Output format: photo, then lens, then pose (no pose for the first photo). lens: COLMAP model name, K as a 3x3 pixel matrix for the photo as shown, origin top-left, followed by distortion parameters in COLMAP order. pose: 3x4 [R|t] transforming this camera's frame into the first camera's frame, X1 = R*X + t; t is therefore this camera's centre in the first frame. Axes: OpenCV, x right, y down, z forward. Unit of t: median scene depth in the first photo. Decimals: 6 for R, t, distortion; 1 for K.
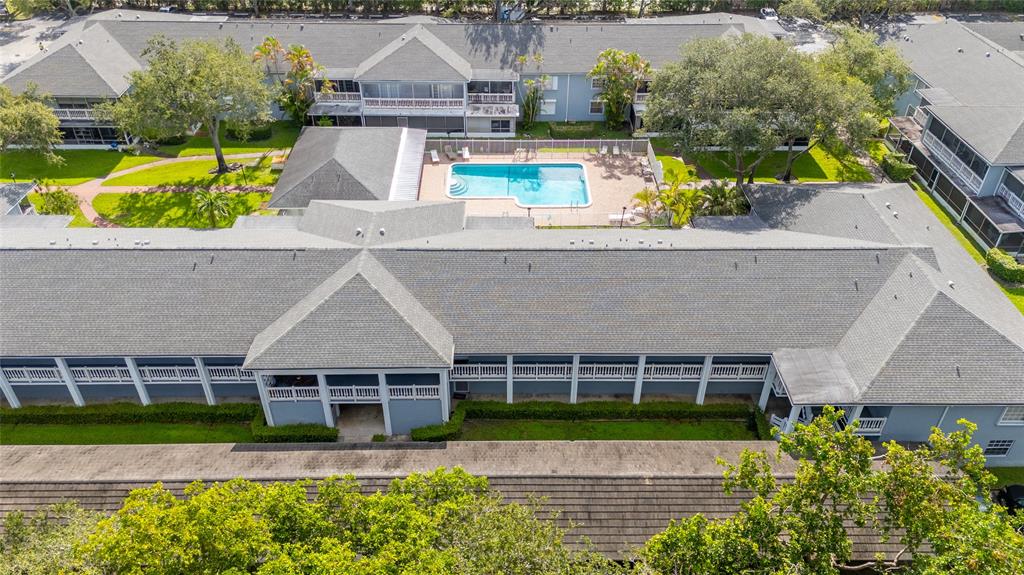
lens RADIAL K [[770.1, 0, 521.0], [0, 770.1, 284.8], [0, 0, 1]] dist [0.031045, -0.018820]
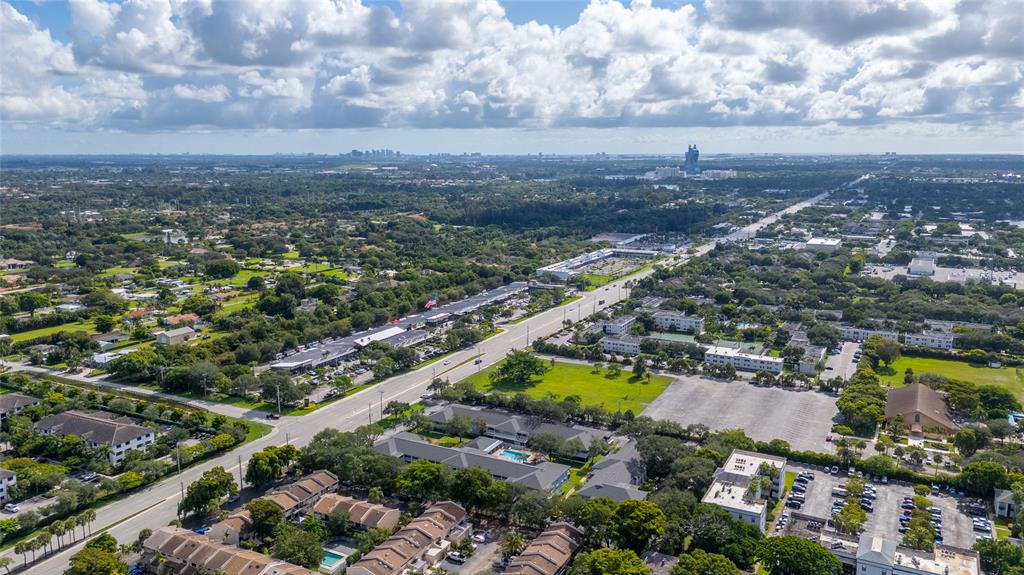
lens RADIAL K [[770.1, 0, 518.5], [0, 770.1, 287.6], [0, 0, 1]] dist [0.031045, -0.018820]
pose [[0.883292, 0.078799, -0.462153, 2.853269], [-0.276559, 0.883566, -0.377924, 0.984038], [0.378563, 0.461630, 0.802239, -4.312123]]
